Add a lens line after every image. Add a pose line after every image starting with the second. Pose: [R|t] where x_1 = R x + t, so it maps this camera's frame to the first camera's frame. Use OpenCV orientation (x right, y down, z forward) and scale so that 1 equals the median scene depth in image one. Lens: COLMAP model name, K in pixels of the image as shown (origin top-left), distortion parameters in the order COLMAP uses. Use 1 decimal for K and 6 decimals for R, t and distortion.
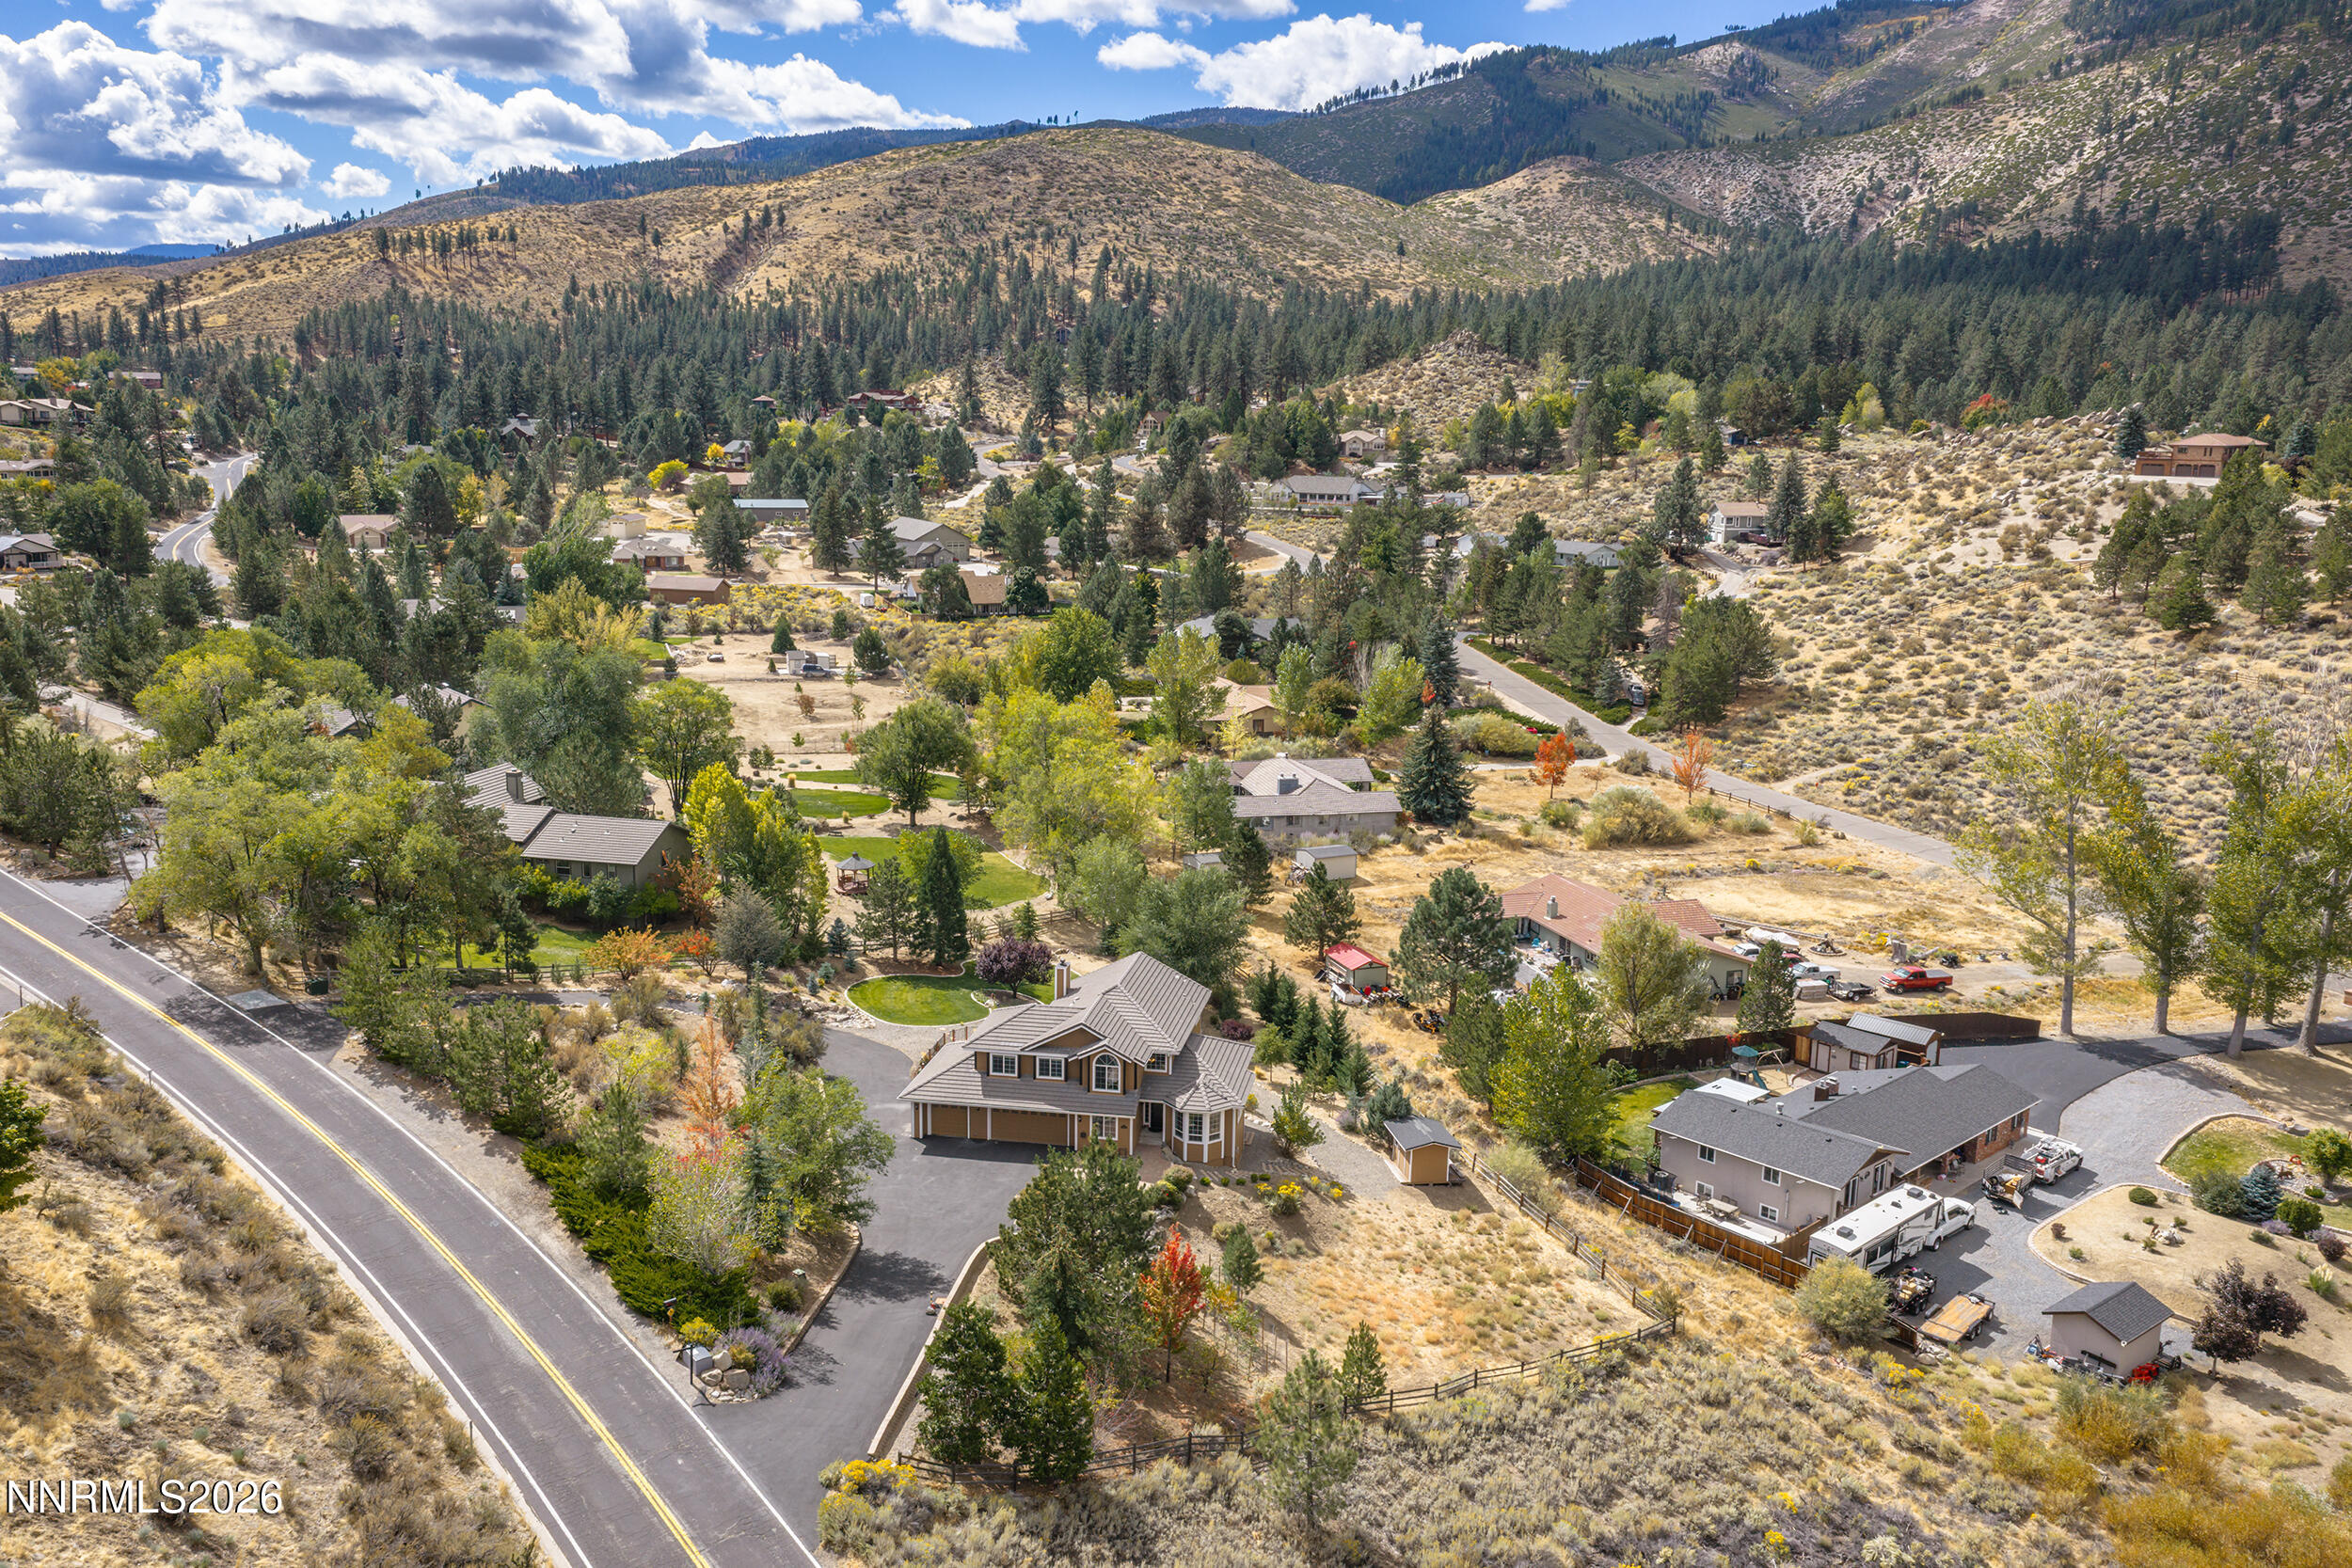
lens RADIAL K [[1952.9, 0, 1176.0], [0, 1952.9, 784.0], [0, 0, 1]] dist [0.056970, -0.041087]
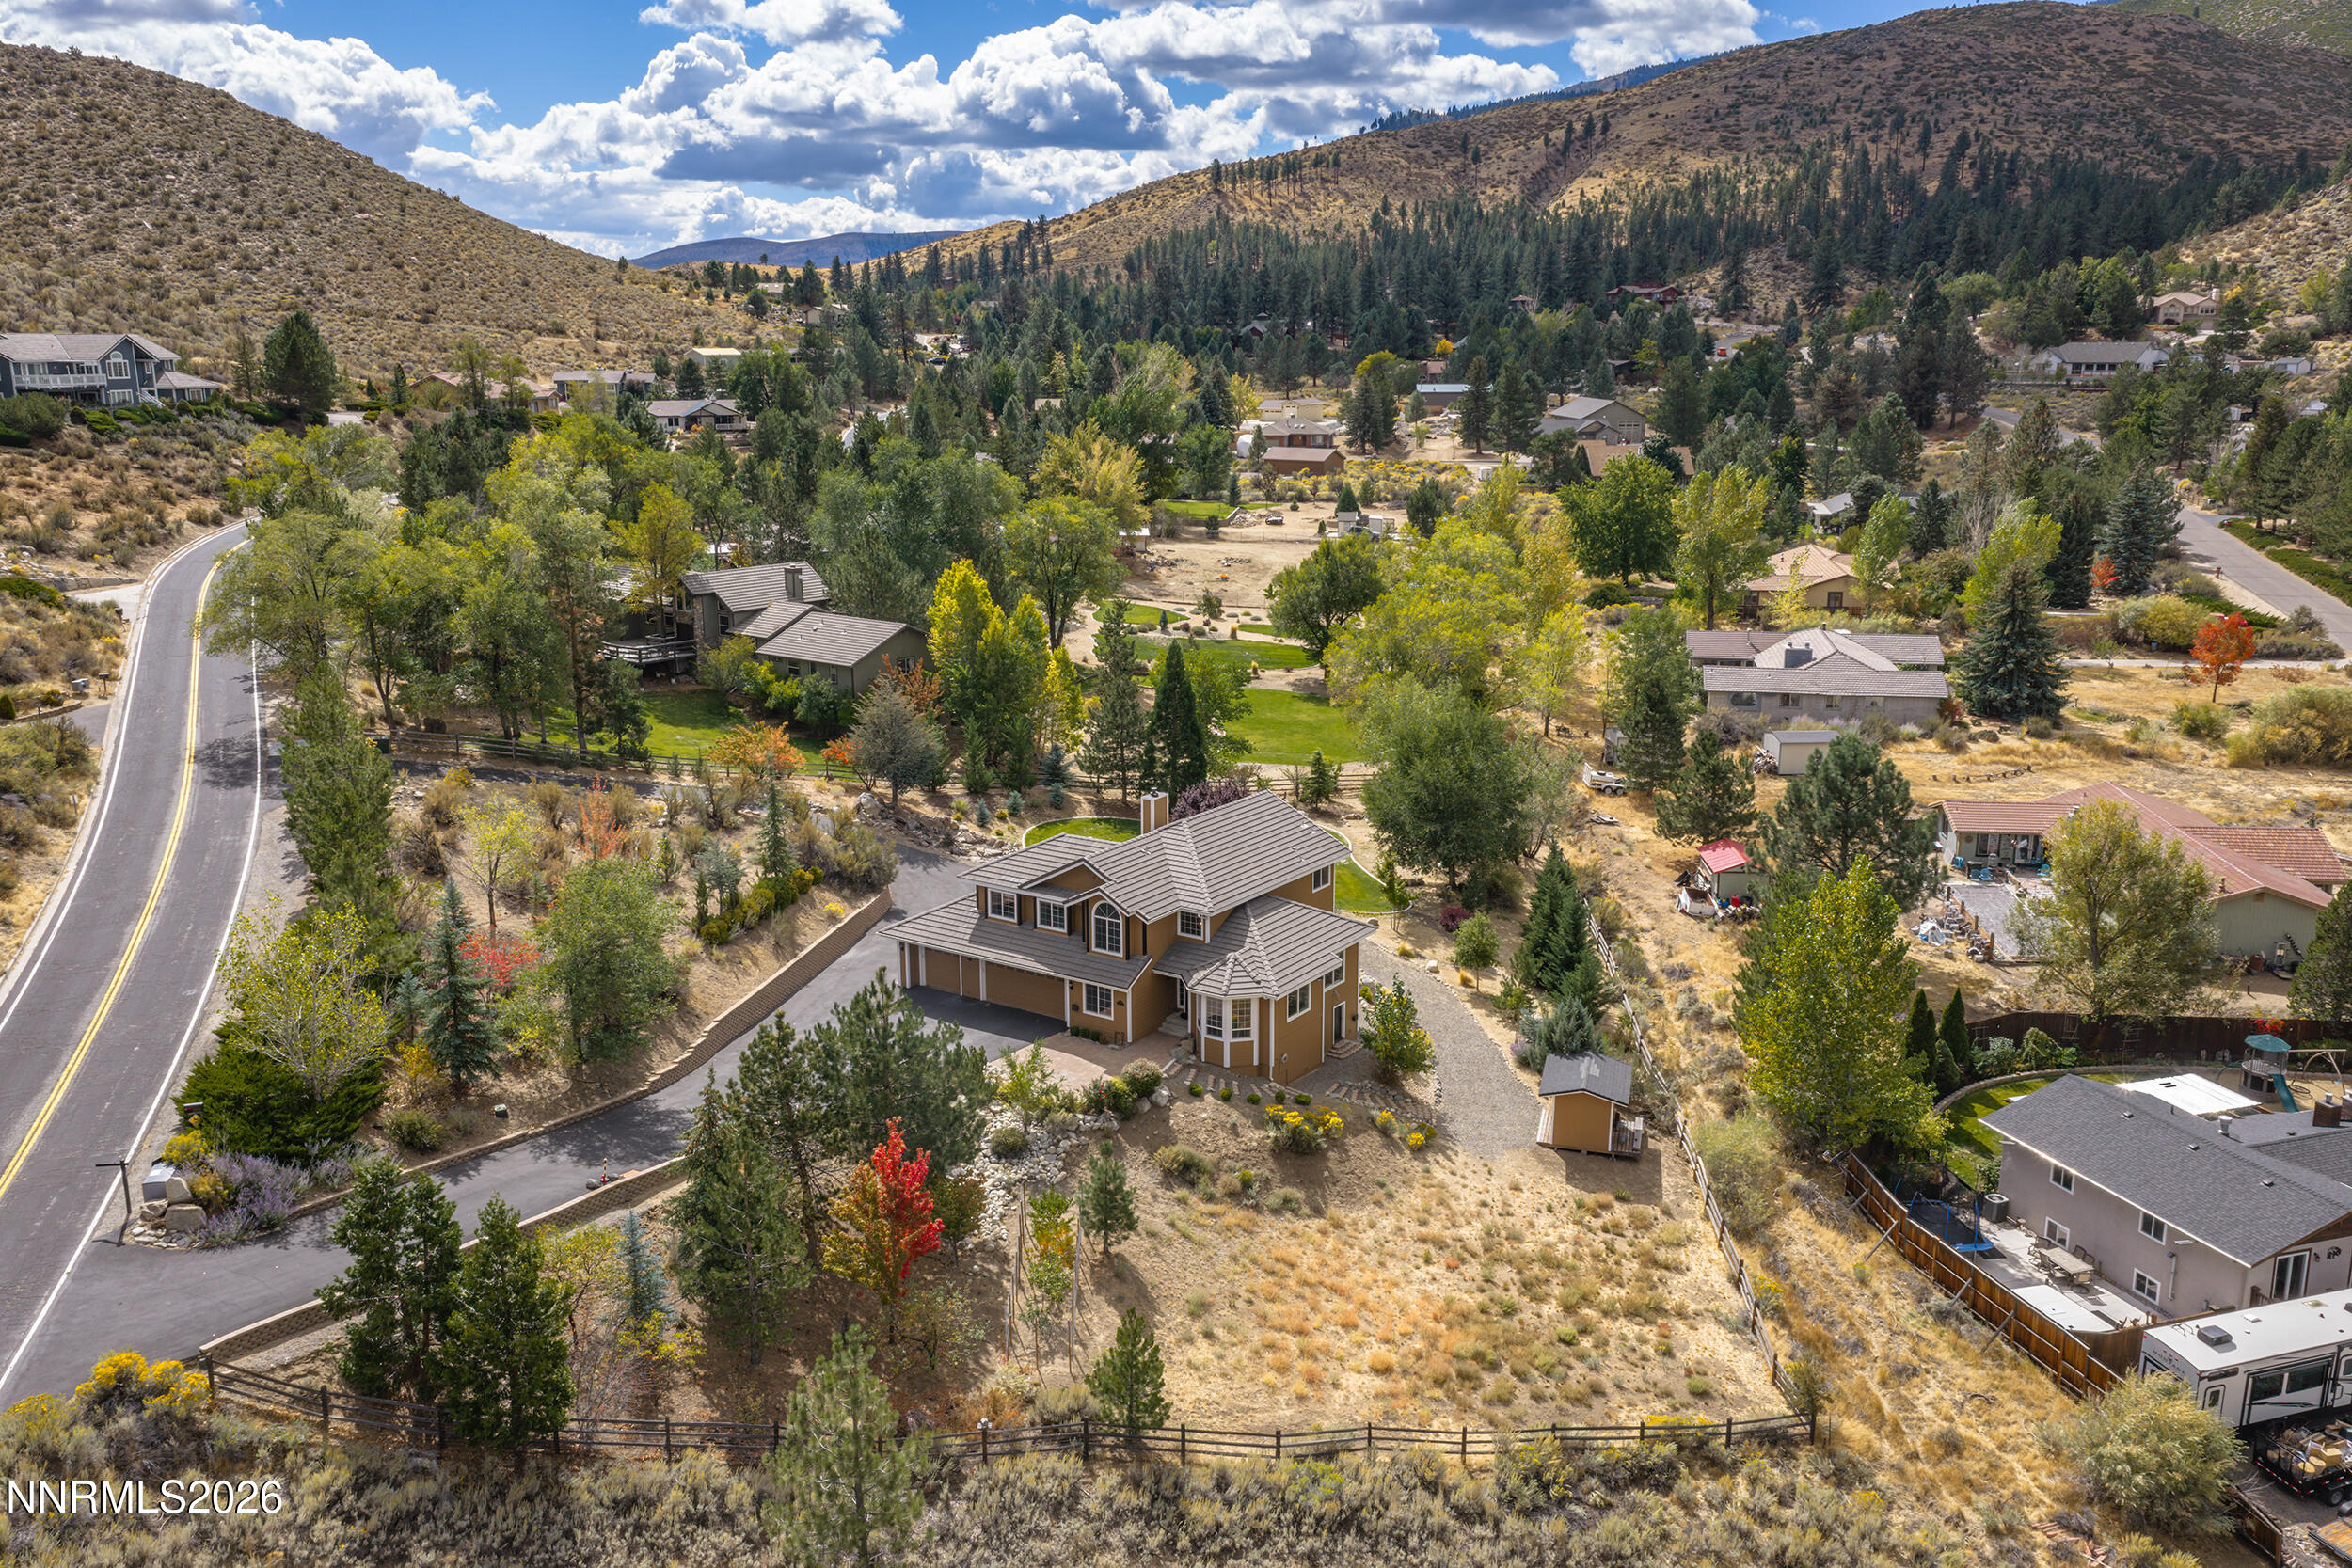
lens RADIAL K [[1934.3, 0, 1176.0], [0, 1934.3, 784.0], [0, 0, 1]] dist [0.043081, -0.015411]
pose [[0.905208, 0.076608, -0.418006, 0.109279], [-0.064730, 0.996996, 0.042544, 0.023053], [0.420010, -0.011454, 0.907447, 0.132217]]
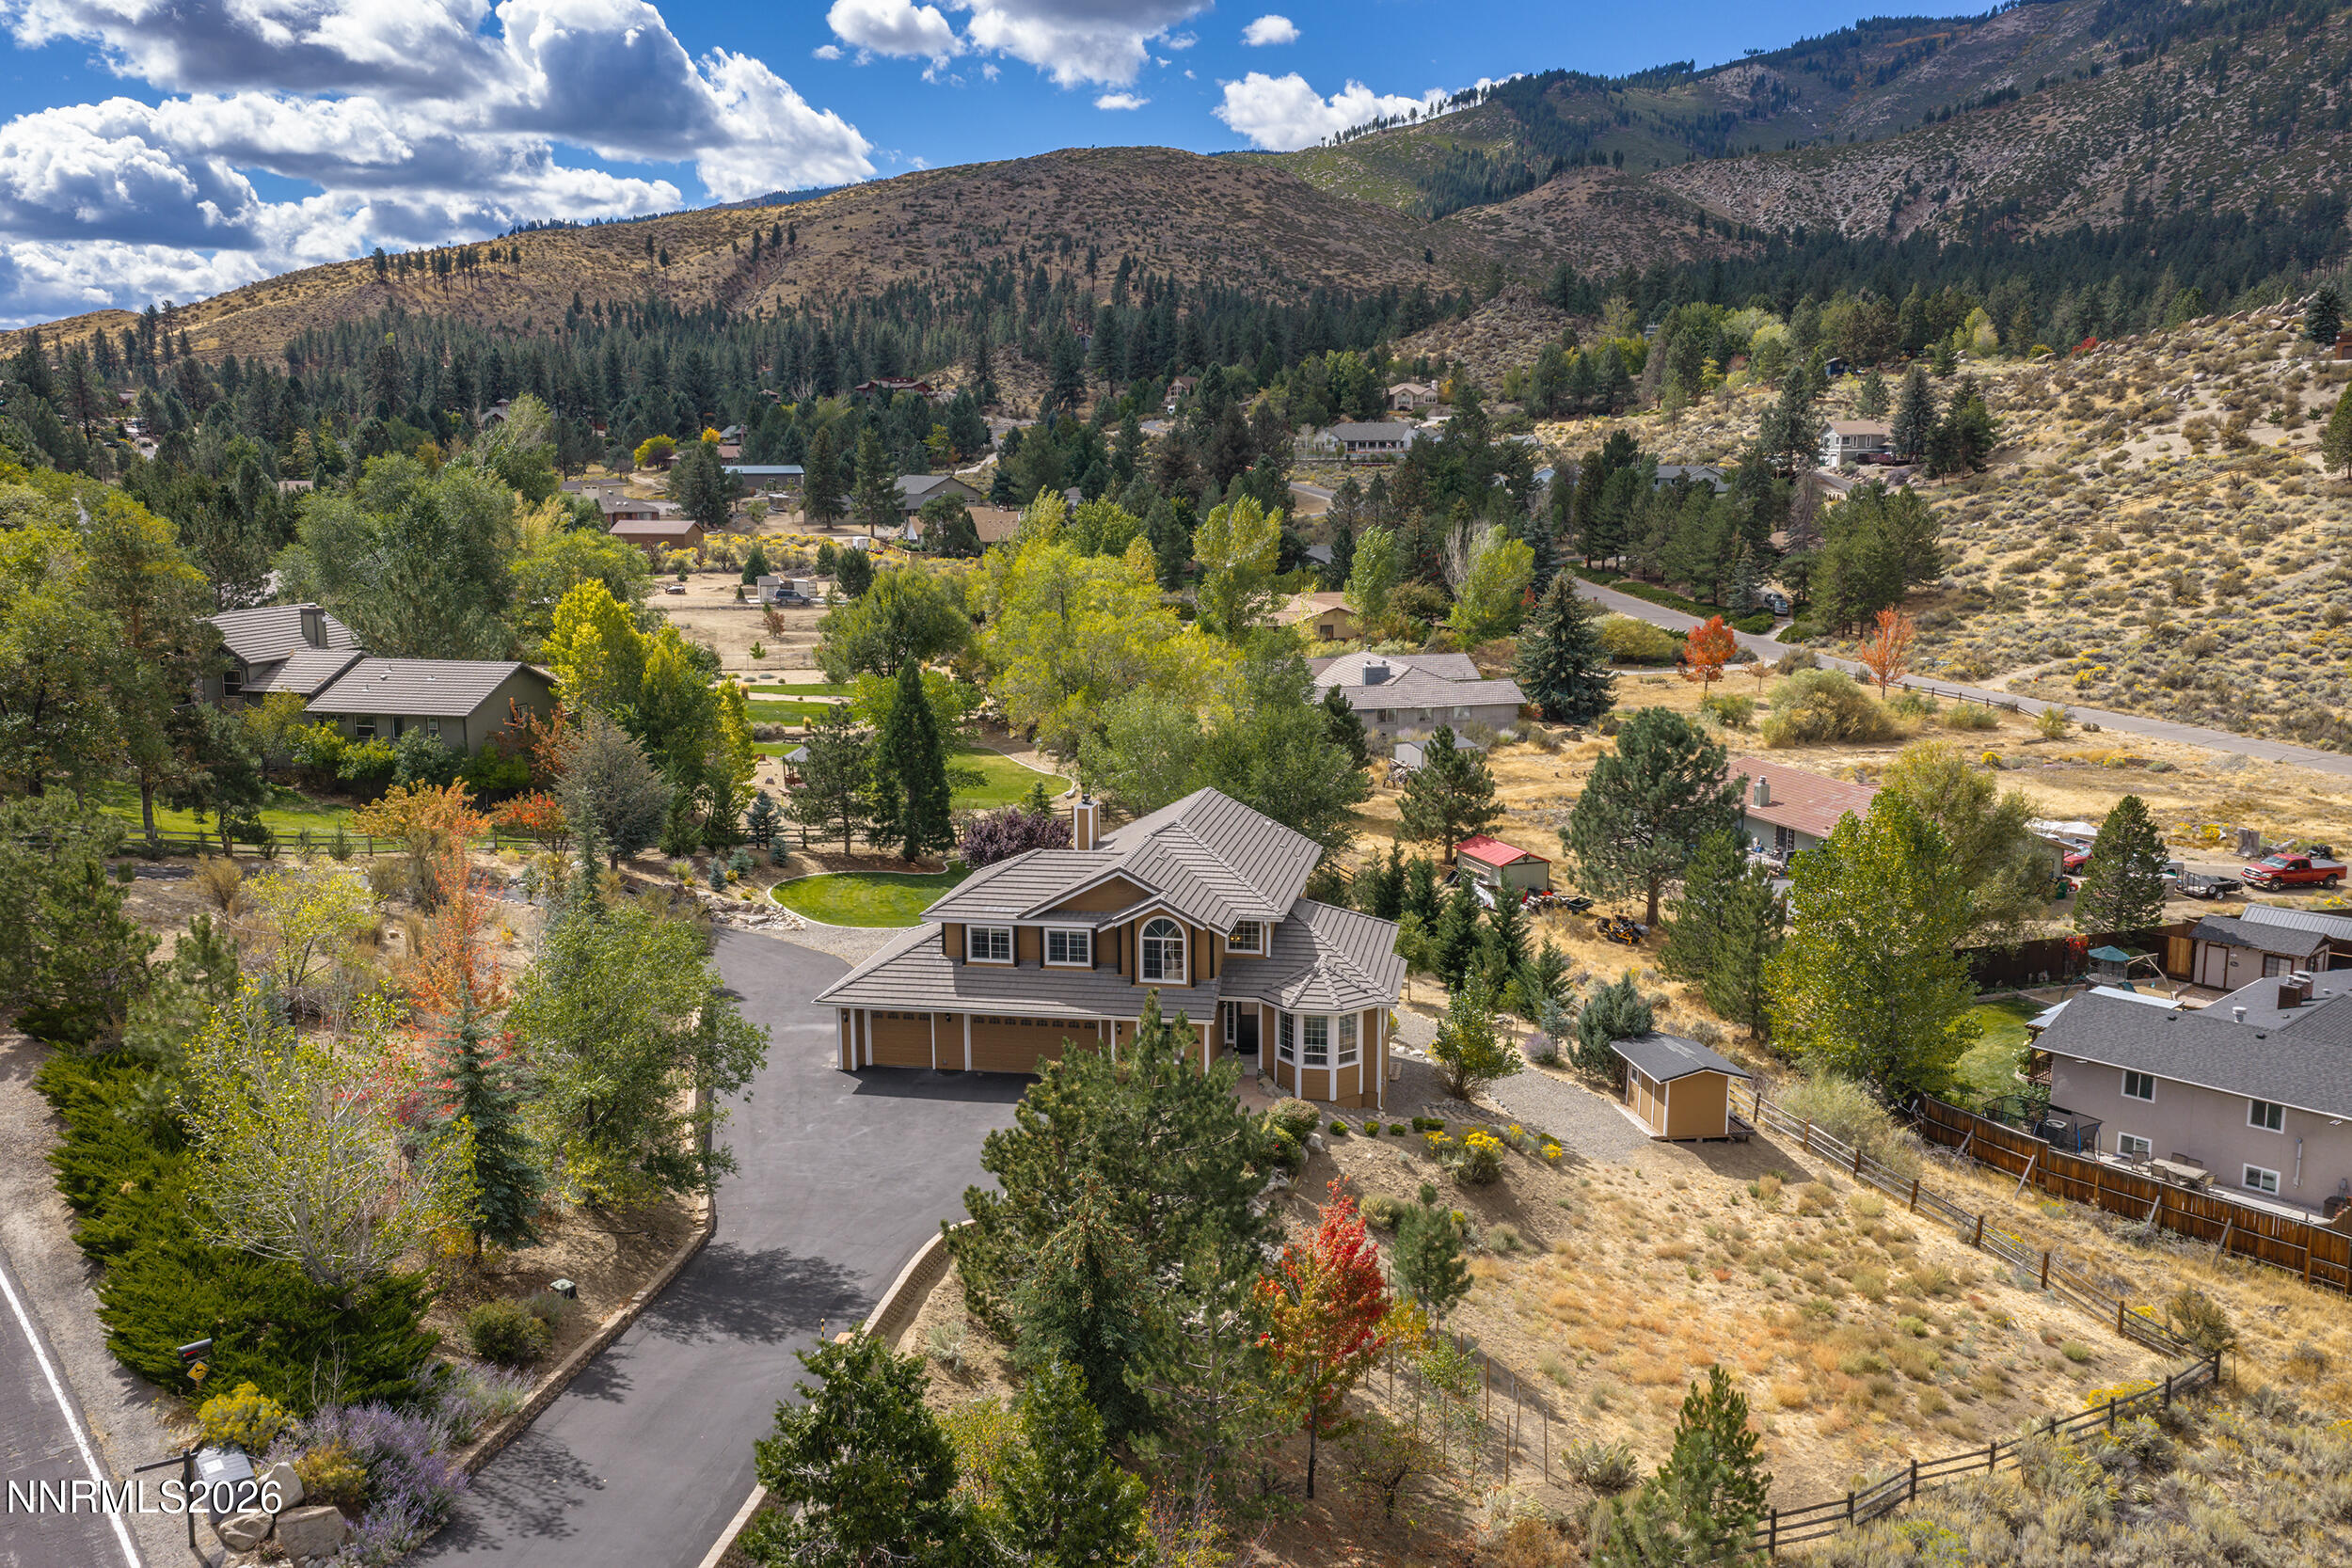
lens RADIAL K [[1934.3, 0, 1176.0], [0, 1934.3, 784.0], [0, 0, 1]] dist [0.043081, -0.015411]
pose [[0.999713, -0.019598, -0.013805, -0.008557], [0.019220, 0.999450, -0.027021, 0.042927], [0.014327, 0.026748, 0.999540, 0.157062]]
